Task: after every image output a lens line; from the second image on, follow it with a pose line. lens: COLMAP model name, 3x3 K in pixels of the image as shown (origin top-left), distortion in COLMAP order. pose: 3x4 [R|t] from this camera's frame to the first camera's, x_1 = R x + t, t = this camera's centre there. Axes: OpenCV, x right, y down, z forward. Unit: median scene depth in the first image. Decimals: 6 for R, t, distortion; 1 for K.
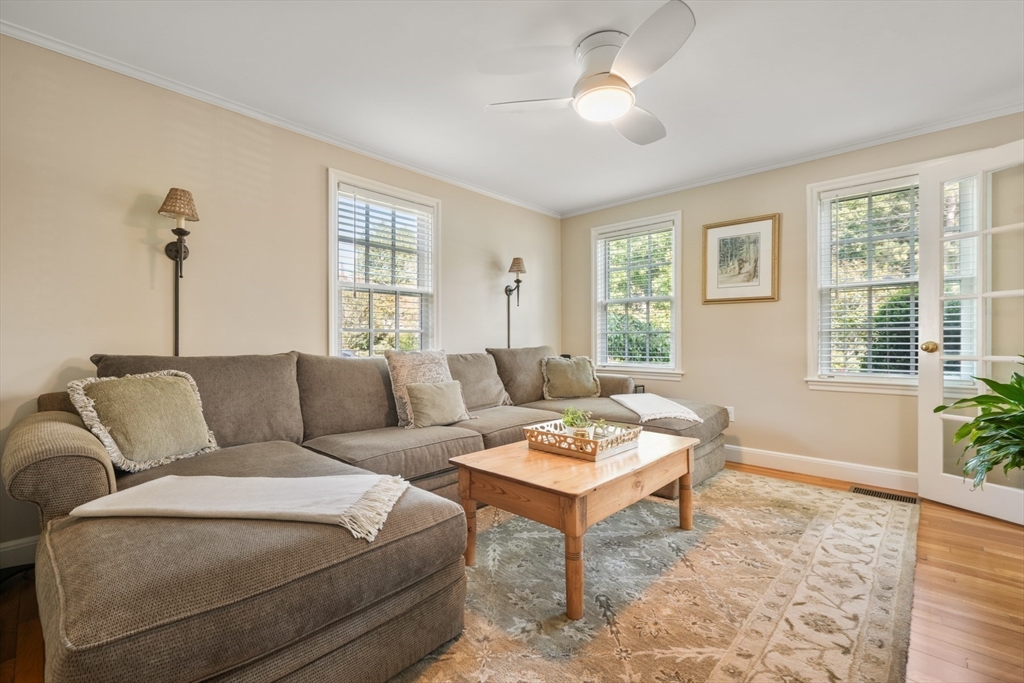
lens RADIAL K [[435.8, 0, 511.7], [0, 435.8, 339.0], [0, 0, 1]] dist [-0.000931, -0.000182]
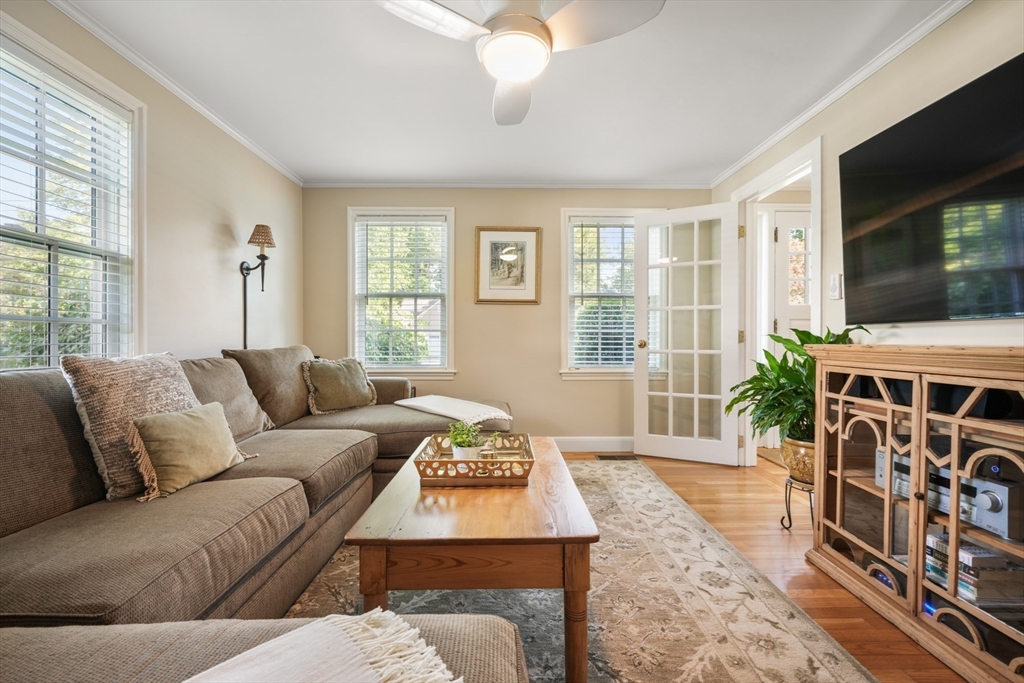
lens RADIAL K [[426.5, 0, 506.5], [0, 426.5, 339.5], [0, 0, 1]] dist [-0.000992, -0.000044]
pose [[0.728932, 0.001227, 0.684585, -0.222520], [-0.004270, 0.999987, 0.002755, 0.001716], [-0.684573, -0.004932, 0.728928, 0.250398]]
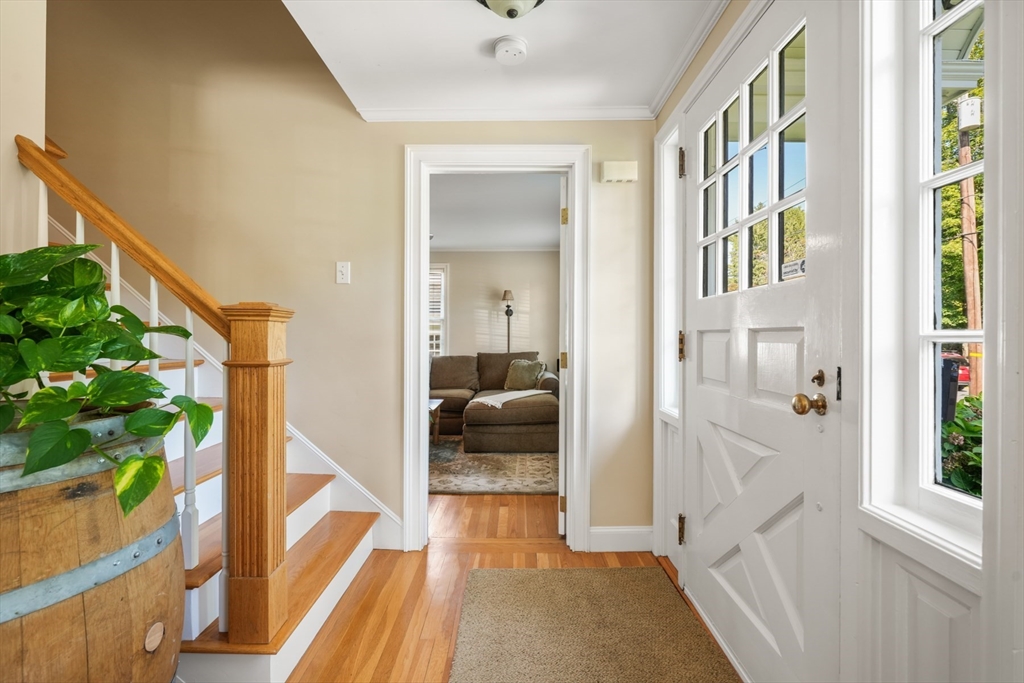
lens RADIAL K [[455.5, 0, 511.5], [0, 455.5, 340.2], [0, 0, 1]] dist [-0.000976, -0.000293]
pose [[0.678358, 0.006909, -0.734699, 1.365677], [-0.001863, 0.999969, 0.007684, -0.039271], [0.734730, -0.003844, 0.678349, 0.015193]]
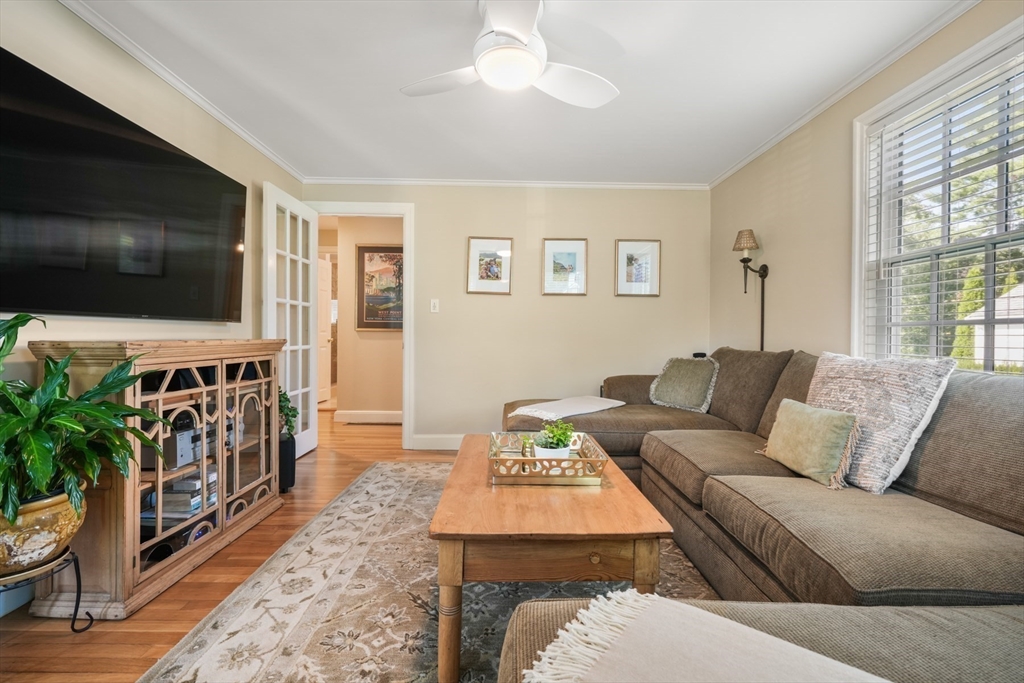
lens RADIAL K [[435.8, 0, 511.7], [0, 435.8, 339.0], [0, 0, 1]] dist [-0.000931, -0.000182]
pose [[-0.715311, -0.001712, -0.698804, 0.503375], [-0.006963, 0.999965, 0.004677, 0.000848], [0.698771, 0.008211, -0.715298, 1.001389]]
